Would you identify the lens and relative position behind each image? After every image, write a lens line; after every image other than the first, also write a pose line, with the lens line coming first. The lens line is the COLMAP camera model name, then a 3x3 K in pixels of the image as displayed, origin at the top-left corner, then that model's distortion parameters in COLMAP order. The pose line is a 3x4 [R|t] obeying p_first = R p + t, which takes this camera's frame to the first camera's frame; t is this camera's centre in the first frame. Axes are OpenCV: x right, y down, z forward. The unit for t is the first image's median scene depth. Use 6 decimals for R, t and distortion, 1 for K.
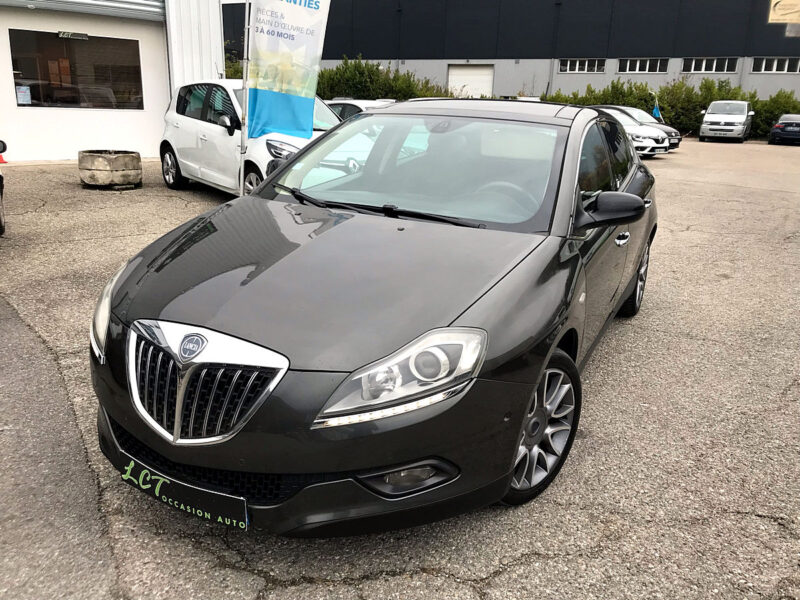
lens RADIAL K [[652.0, 0, 395.3], [0, 652.0, 293.0], [0, 0, 1]] dist [0.029119, -0.017337]
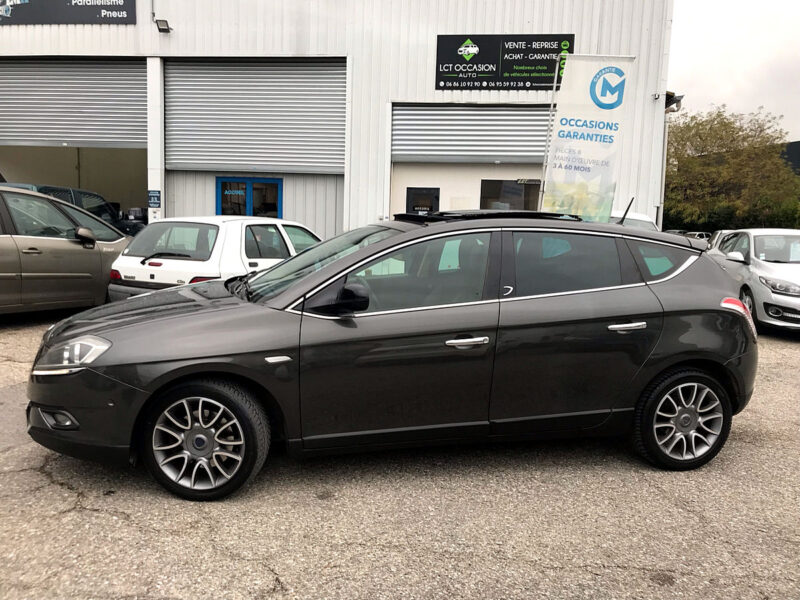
lens RADIAL K [[652.0, 0, 397.1], [0, 652.0, 293.6], [0, 0, 1]] dist [0.029119, -0.017337]
pose [[0.655001, 0.069337, -0.752440, 0.813230], [-0.219431, 0.970323, -0.101600, -0.022203], [0.723065, 0.231657, 0.650778, 0.200705]]
